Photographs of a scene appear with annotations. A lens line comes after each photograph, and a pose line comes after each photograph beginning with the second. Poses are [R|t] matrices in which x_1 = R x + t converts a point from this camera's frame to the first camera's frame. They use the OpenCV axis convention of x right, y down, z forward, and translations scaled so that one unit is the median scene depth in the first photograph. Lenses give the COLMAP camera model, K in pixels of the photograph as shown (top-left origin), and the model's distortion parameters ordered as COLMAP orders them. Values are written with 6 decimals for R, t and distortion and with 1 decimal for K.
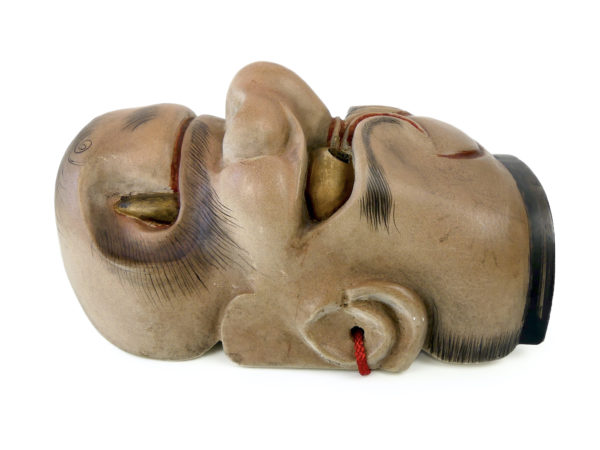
lens RADIAL K [[528.0, 0, 295.0], [0, 528.0, 227.0], [0, 0, 1]] dist [0.010189, 0.000781]
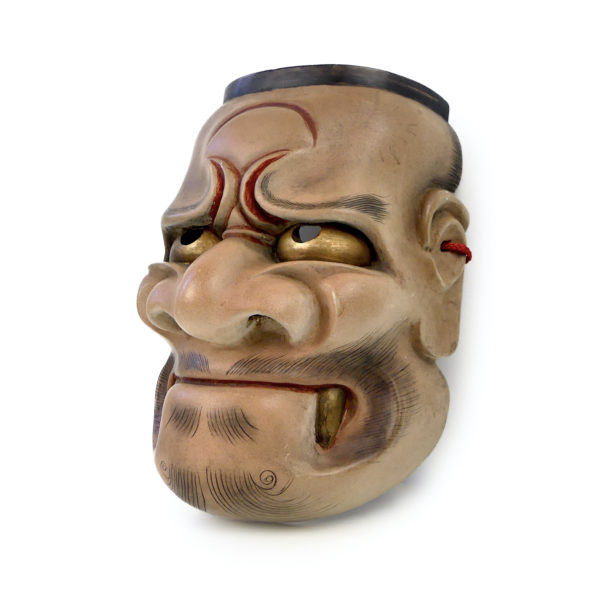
lens RADIAL K [[1032.8, 0, 303.2], [0, 1032.8, 293.6], [0, 0, 1]] dist [0.076924, 0.000000]
pose [[0.068992, -0.979722, 0.188110, -0.449893], [0.831588, 0.160640, 0.531655, -1.287799], [-0.551092, 0.119750, 0.825807, -0.757545]]
